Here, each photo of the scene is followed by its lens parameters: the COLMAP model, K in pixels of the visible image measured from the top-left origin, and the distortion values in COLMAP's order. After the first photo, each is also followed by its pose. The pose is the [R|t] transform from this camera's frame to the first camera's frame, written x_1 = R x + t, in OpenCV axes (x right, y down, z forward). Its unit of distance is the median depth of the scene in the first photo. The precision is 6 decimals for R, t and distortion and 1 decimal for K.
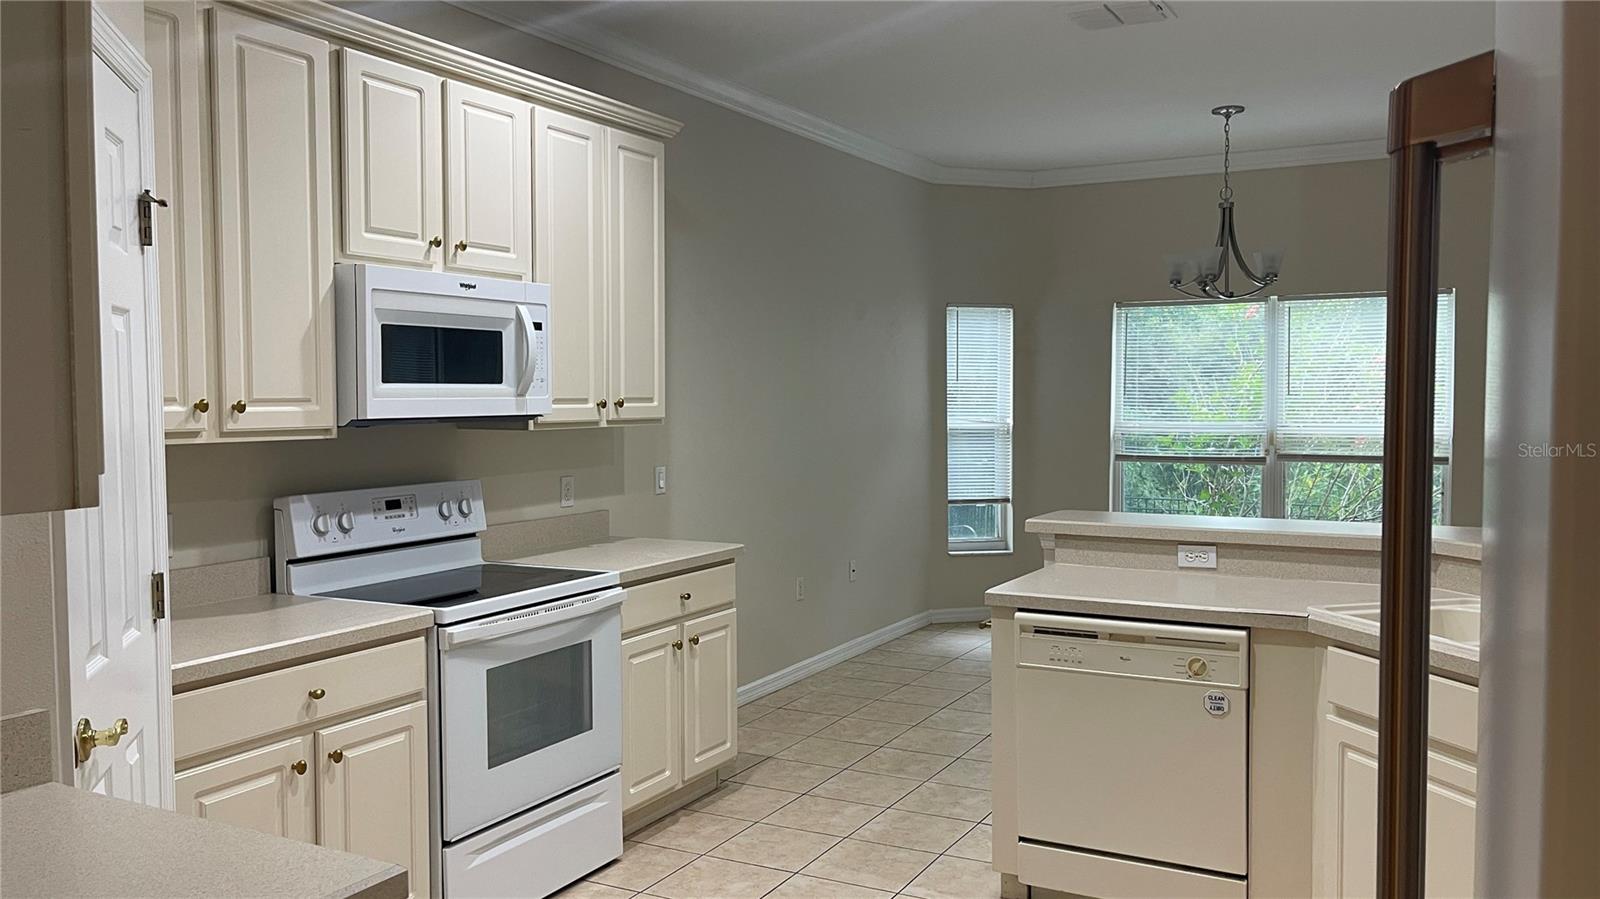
lens RADIAL K [[1279.4, 0, 851.2], [0, 1279.4, 453.5], [0, 0, 1]] dist [0.033324, -0.024881]
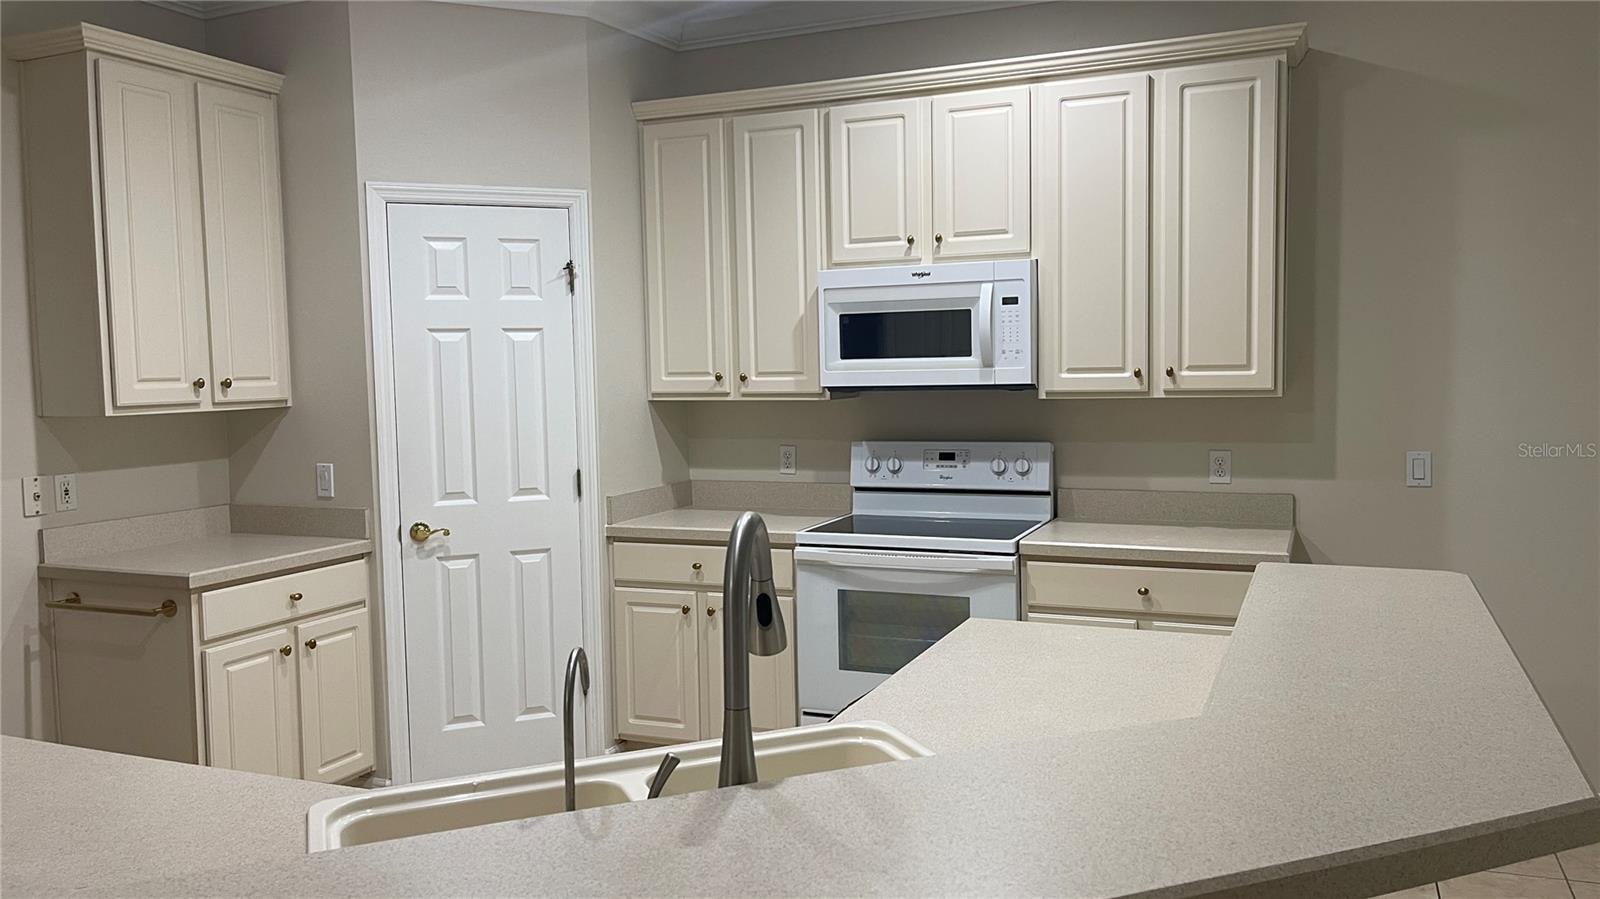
lens RADIAL K [[1199.3, 0, 812.2], [0, 1199.3, 446.8], [0, 0, 1]] dist [0.050956, -0.044391]
pose [[0.055669, 0.070116, -0.995984, 0.802651], [-0.030070, 0.997196, 0.068520, -0.045284], [0.997996, 0.026135, 0.057621, 0.842714]]
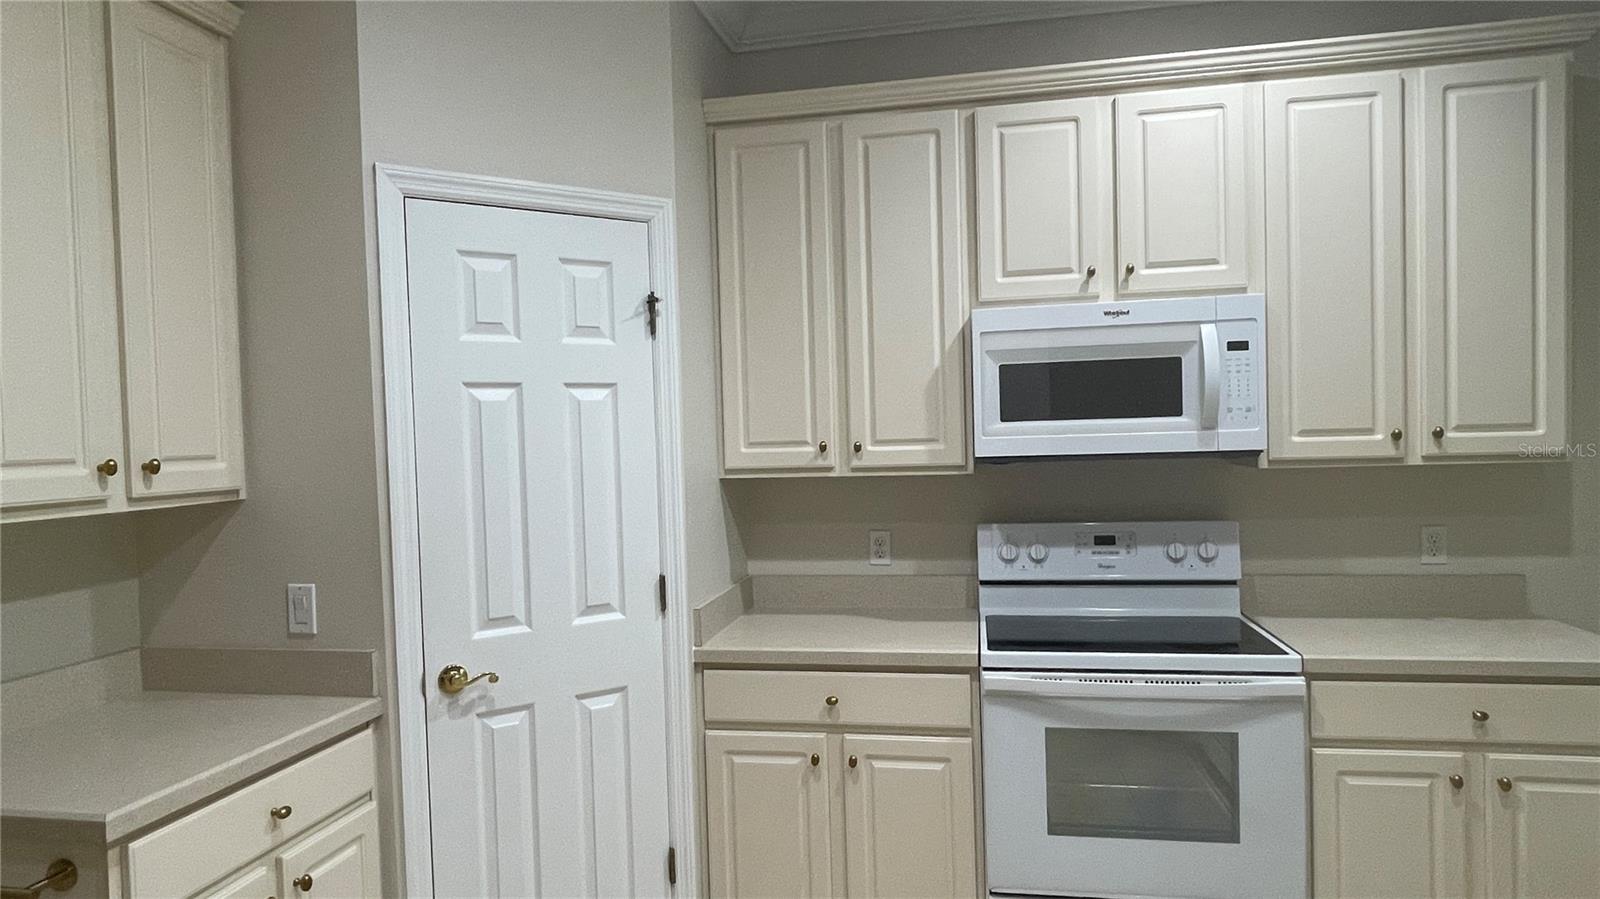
lens RADIAL K [[969.3, 0, 785.2], [0, 969.3, 462.1], [0, 0, 1]] dist [0.002338, -0.007126]
pose [[0.256933, 0.021210, -0.966196, 0.319361], [-0.018172, 0.999688, 0.017113, -0.030557], [0.966258, 0.013161, 0.257239, 0.590995]]
